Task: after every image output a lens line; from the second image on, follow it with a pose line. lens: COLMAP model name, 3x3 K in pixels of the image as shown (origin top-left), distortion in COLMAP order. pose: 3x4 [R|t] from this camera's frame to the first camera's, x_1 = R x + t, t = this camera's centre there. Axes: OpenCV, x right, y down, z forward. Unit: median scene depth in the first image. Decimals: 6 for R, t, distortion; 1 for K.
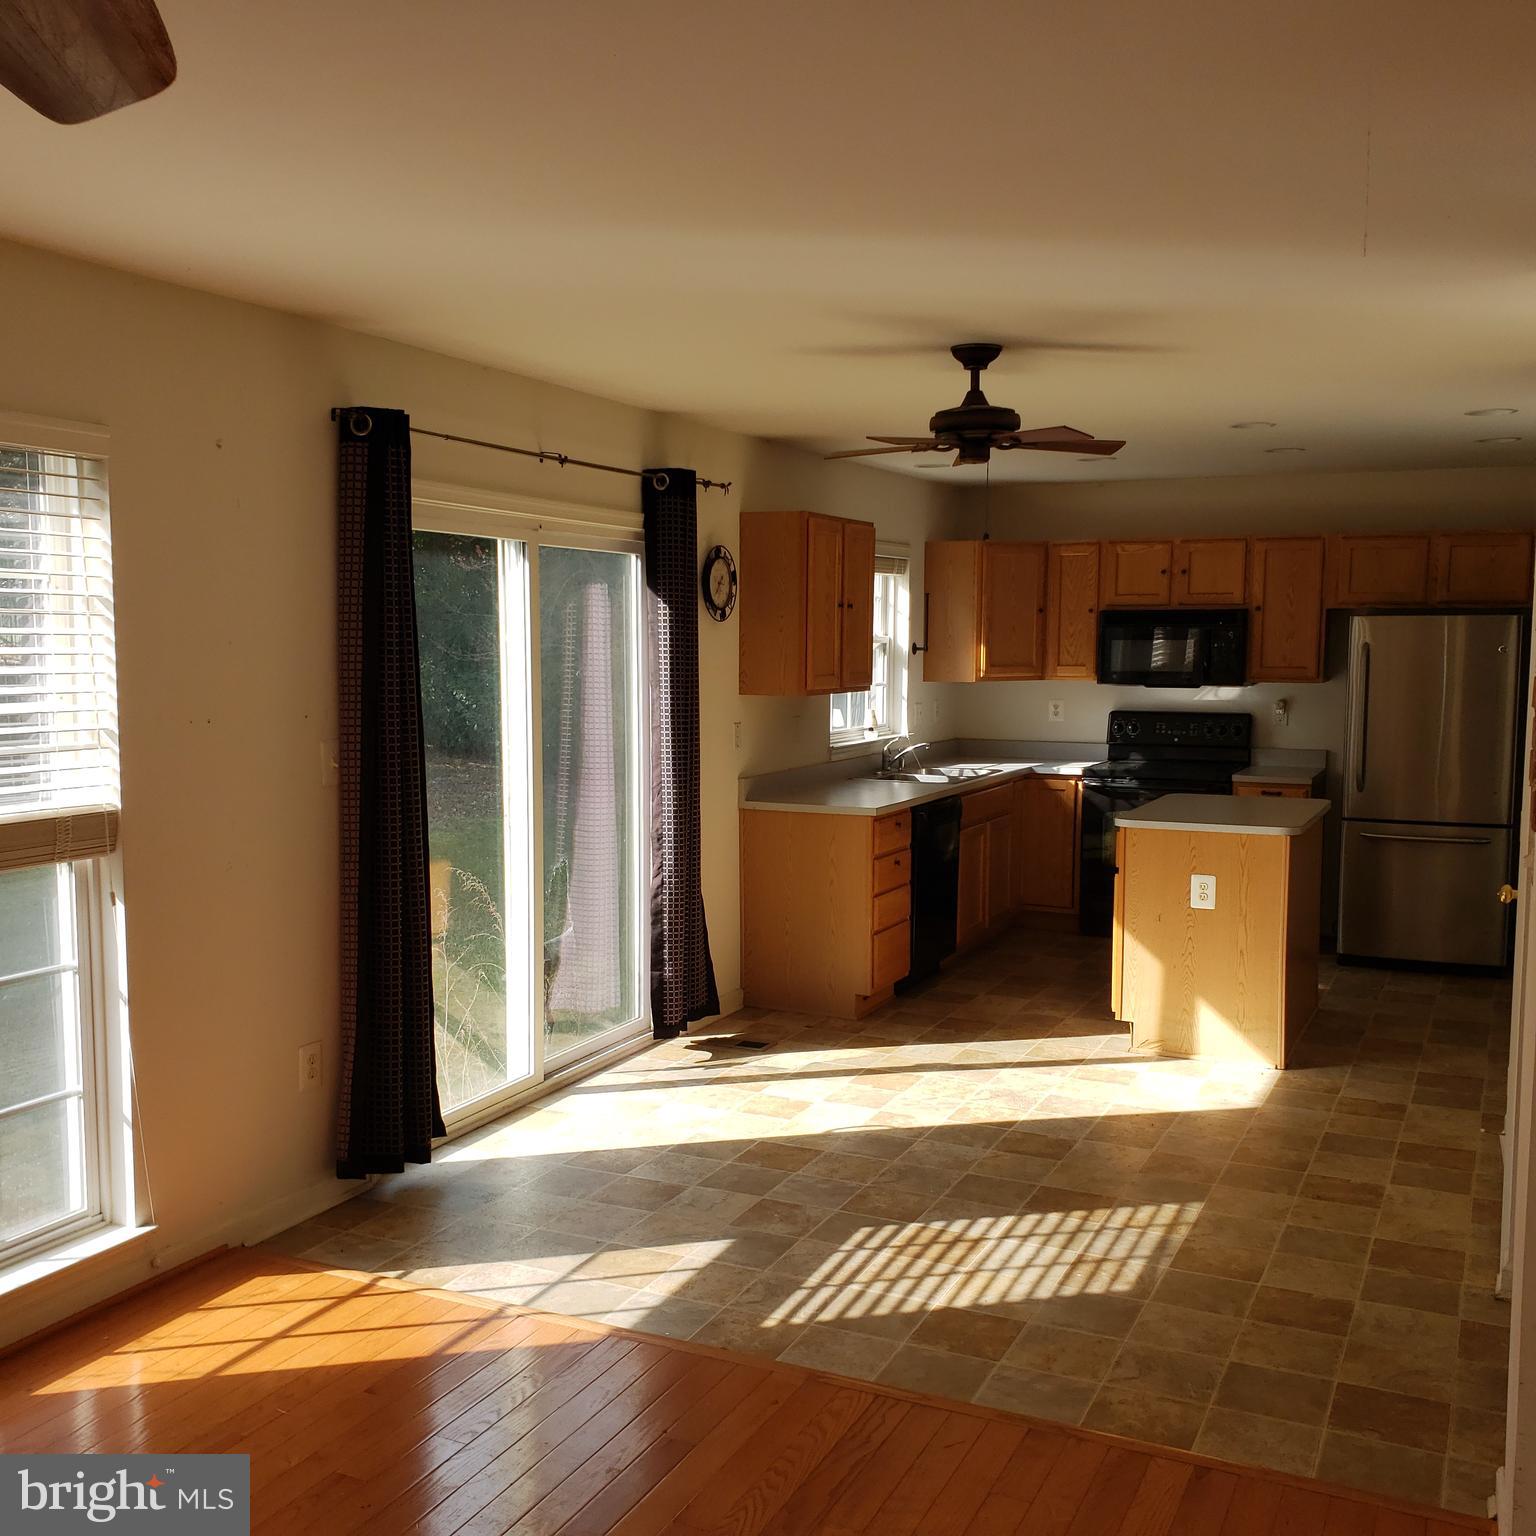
lens RADIAL K [[1565.4, 0, 783.7], [0, 1565.4, 793.3], [0, 0, 1]] dist [0.039464, 0.000000]
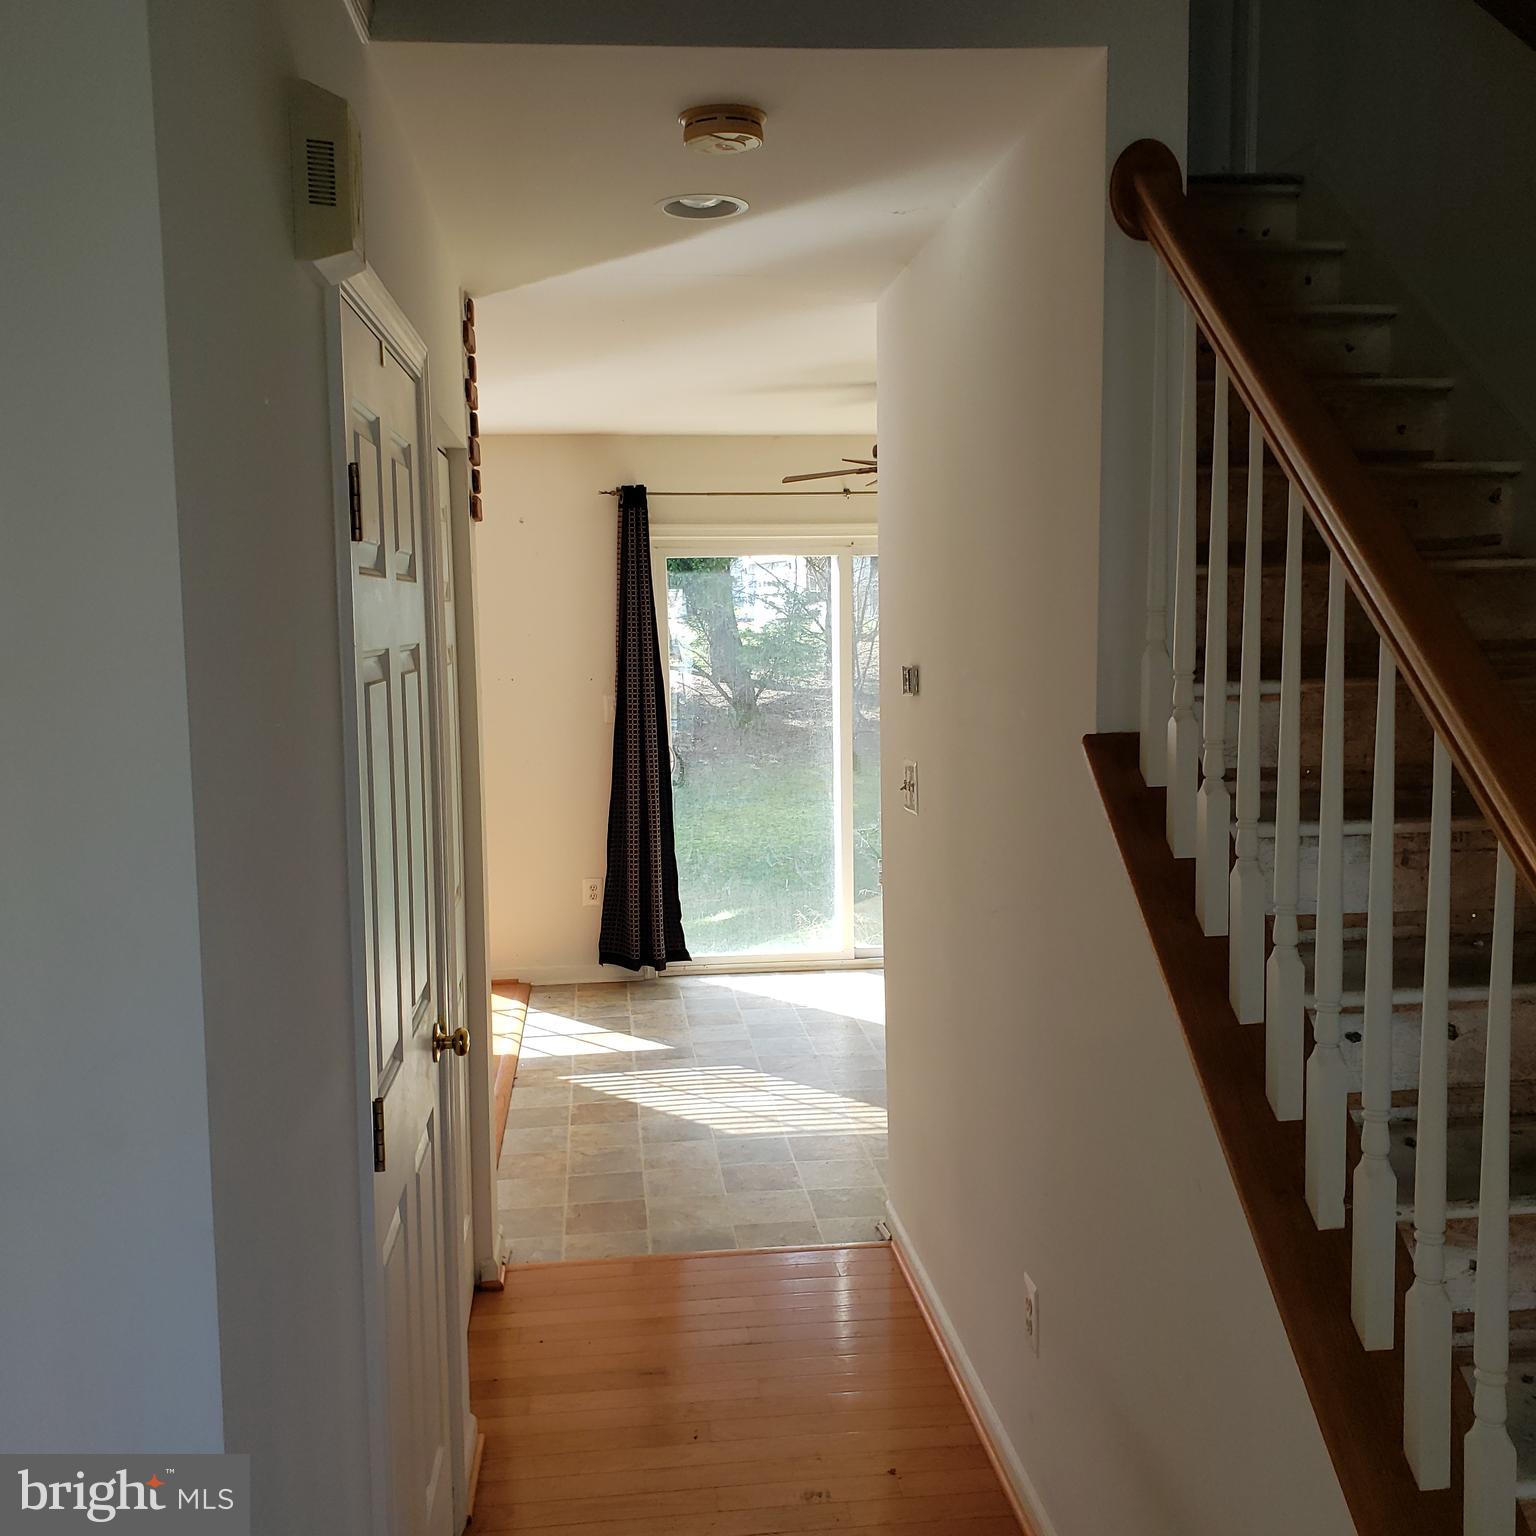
lens RADIAL K [[1565.4, 0, 781.2], [0, 1565.4, 766.8], [0, 0, 1]] dist [0.039464, 0.000000]
pose [[0.522763, 0.073988, -0.849261, 0.885125], [-0.066534, 0.996729, 0.045880, -0.032603], [0.849878, 0.032521, 0.525976, 0.232914]]
